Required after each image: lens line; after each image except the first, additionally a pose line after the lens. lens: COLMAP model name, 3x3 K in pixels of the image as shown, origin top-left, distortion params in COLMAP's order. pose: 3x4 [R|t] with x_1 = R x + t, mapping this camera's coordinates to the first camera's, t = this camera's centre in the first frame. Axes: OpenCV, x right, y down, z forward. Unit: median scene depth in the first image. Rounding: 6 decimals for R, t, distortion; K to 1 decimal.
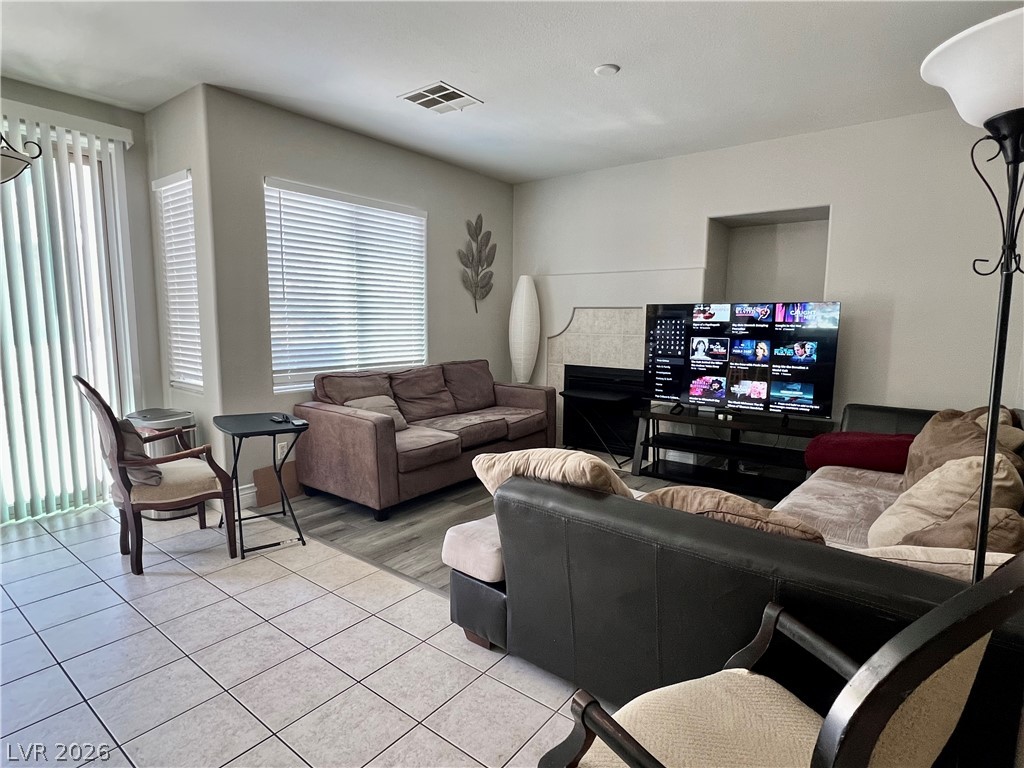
lens RADIAL K [[540.2, 0, 559.4], [0, 540.2, 380.9], [0, 0, 1]] dist [-0.002585, -0.000699]
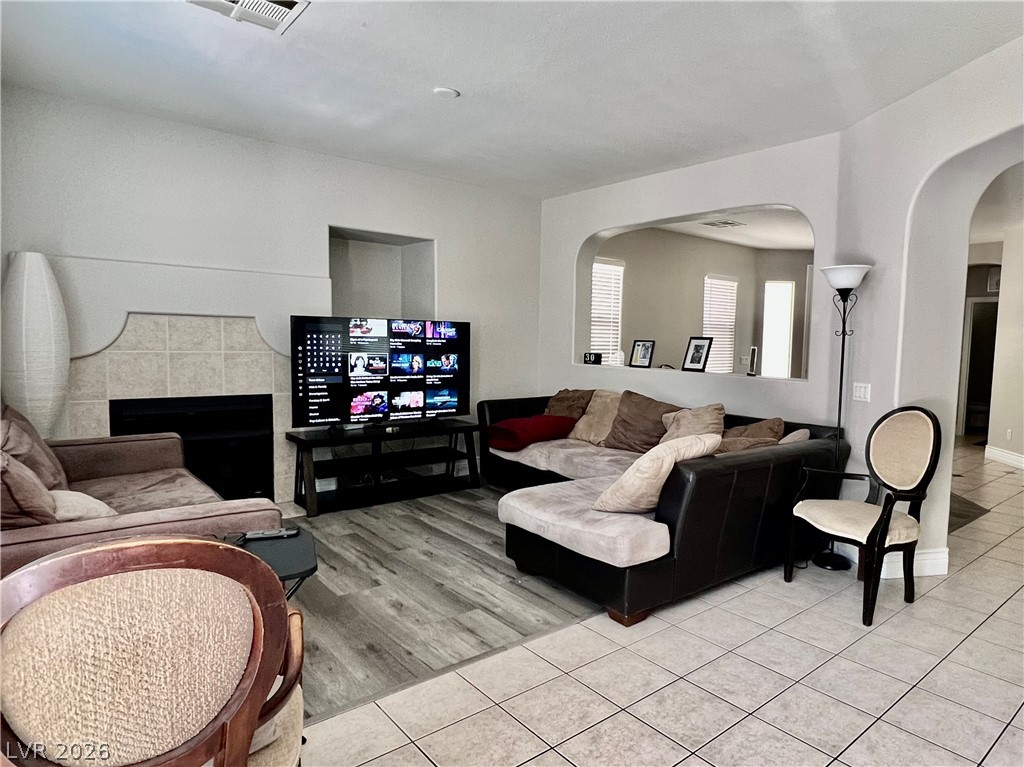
lens RADIAL K [[580.0, 0, 558.1], [0, 580.0, 378.5], [0, 0, 1]] dist [-0.006682, -0.001828]
pose [[0.237891, -0.070545, 0.968727, -0.693118], [0.084676, 0.995068, 0.051669, -0.061246], [-0.967594, 0.069736, 0.242691, 0.429029]]
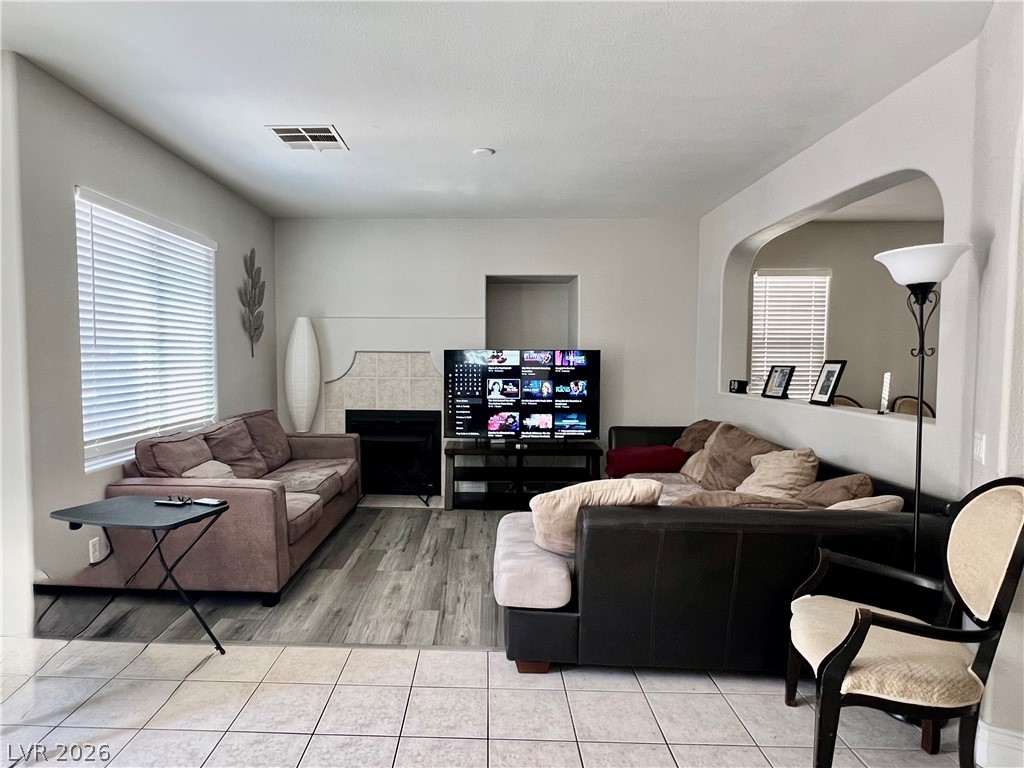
lens RADIAL K [[540.2, 0, 511.1], [0, 540.2, 379.4], [0, 0, 1]] dist [-0.002585, -0.000699]
pose [[0.818275, -0.027879, 0.574150, -0.389124], [0.066146, 0.996755, -0.045872, -0.026366], [-0.571008, 0.075514, 0.817464, 0.044675]]
